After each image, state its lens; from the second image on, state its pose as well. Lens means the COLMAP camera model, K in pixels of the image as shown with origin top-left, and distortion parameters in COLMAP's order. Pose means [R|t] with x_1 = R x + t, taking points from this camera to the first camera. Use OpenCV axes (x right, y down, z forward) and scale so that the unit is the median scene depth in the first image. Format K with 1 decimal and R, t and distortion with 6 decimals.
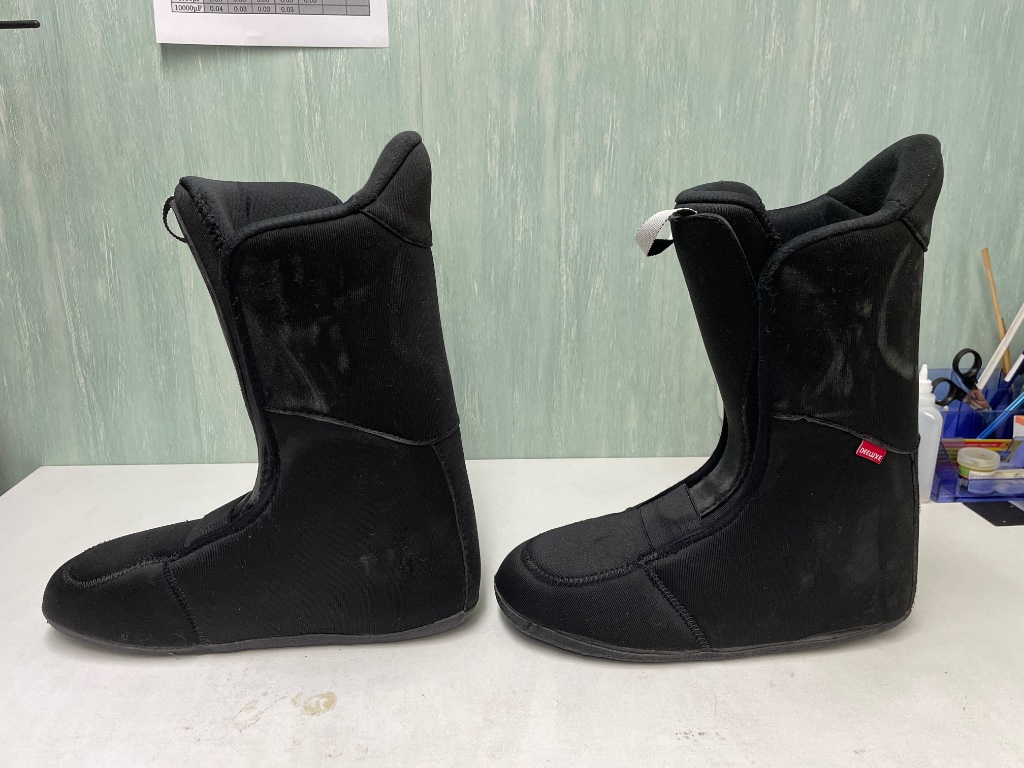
lens RADIAL K [[780.5, 0, 517.9], [0, 780.5, 375.1], [0, 0, 1]] dist [0.085923, -0.119484]
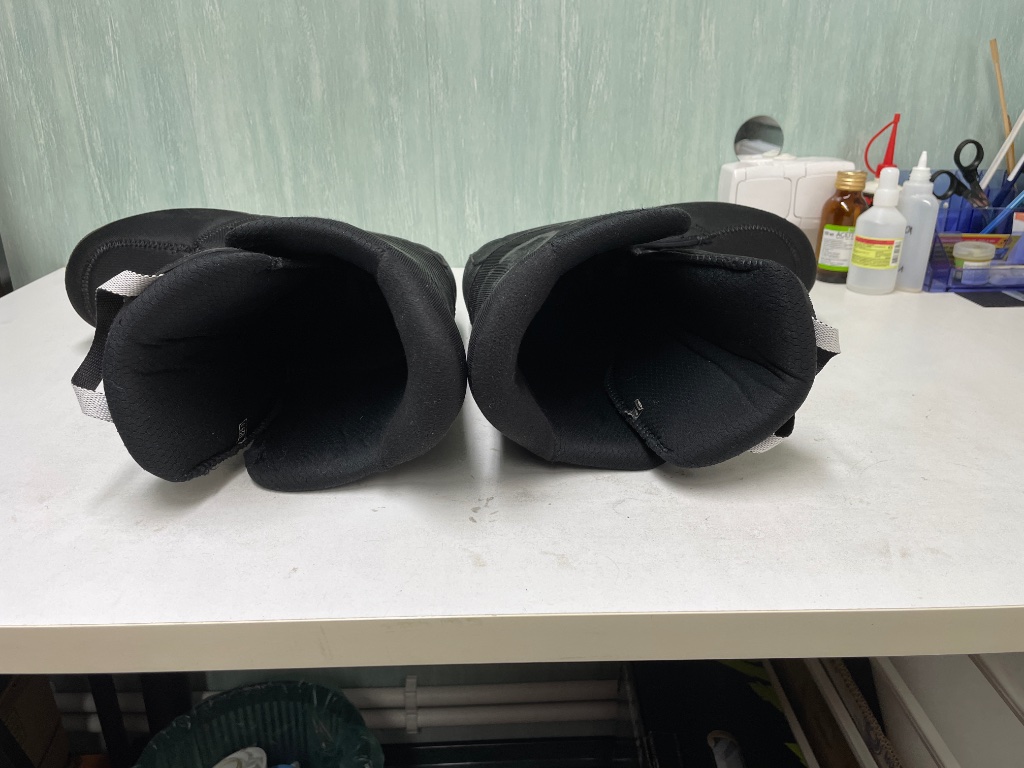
lens RADIAL K [[780.5, 0, 510.7], [0, 780.5, 385.2], [0, 0, 1]] dist [0.085923, -0.119484]
pose [[0.999382, 0.003631, -0.034965, 0.029056], [0.000277, 0.993808, 0.111109, 0.165592], [0.035152, -0.111050, 0.993193, -0.040258]]
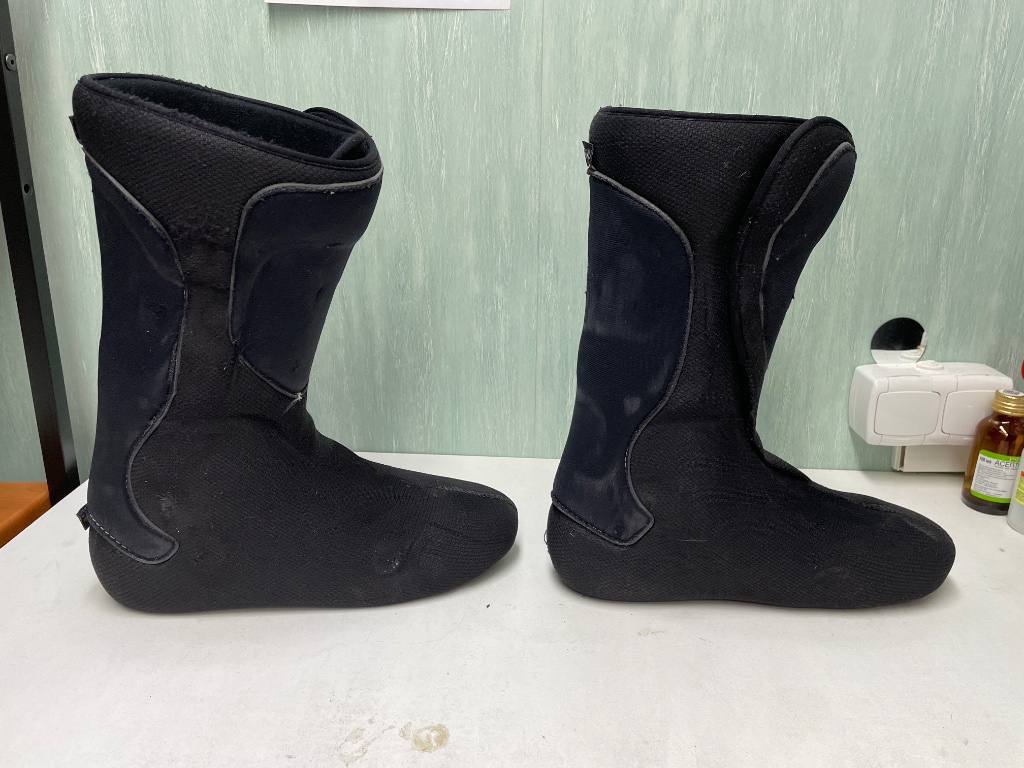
lens RADIAL K [[780.5, 0, 518.5], [0, 780.5, 379.7], [0, 0, 1]] dist [0.085923, -0.119484]
pose [[0.996018, 0.043462, -0.077837, -0.061216], [-0.040884, 0.998571, 0.034415, -0.018609], [0.079222, -0.031095, 0.996372, 0.074285]]
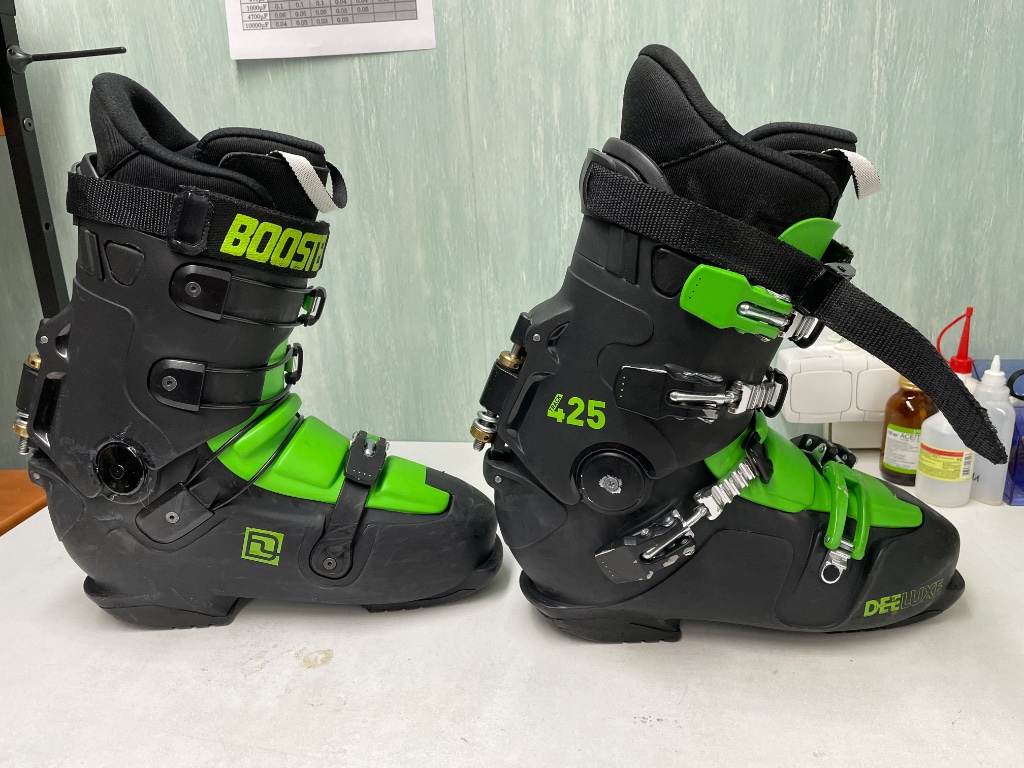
lens RADIAL K [[780.5, 0, 512.2], [0, 780.5, 375.6], [0, 0, 1]] dist [0.085923, -0.119484]
pose [[0.979221, 0.013302, -0.202360, 0.147653], [-0.008581, 0.999670, 0.024192, -0.006894], [0.202615, -0.021953, 0.979012, -0.013247]]
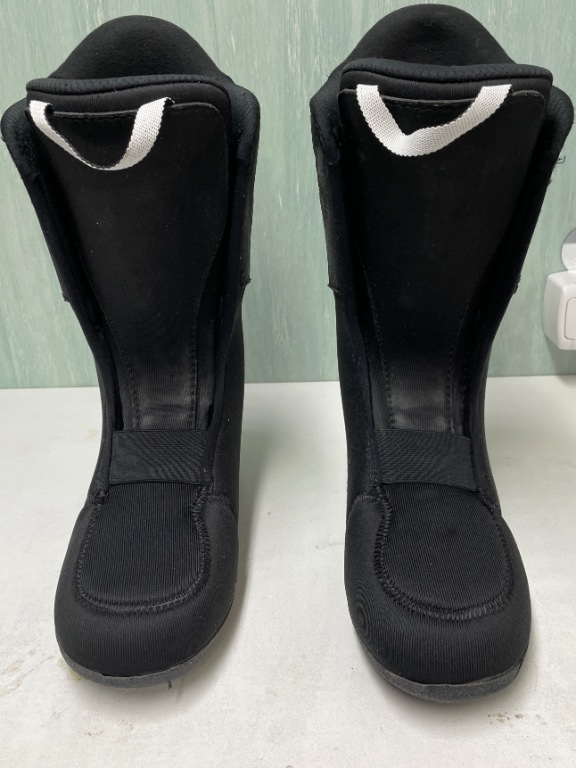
lens RADIAL K [[687.5, 0, 300.9], [0, 687.5, 375.9], [0, 0, 1]] dist [0.074274, -0.110179]
pose [[0.996506, -0.010812, -0.082821, 0.038543], [0.020780, 0.992501, 0.120459, -0.003342], [0.080898, -0.121759, 0.989258, 0.170632]]
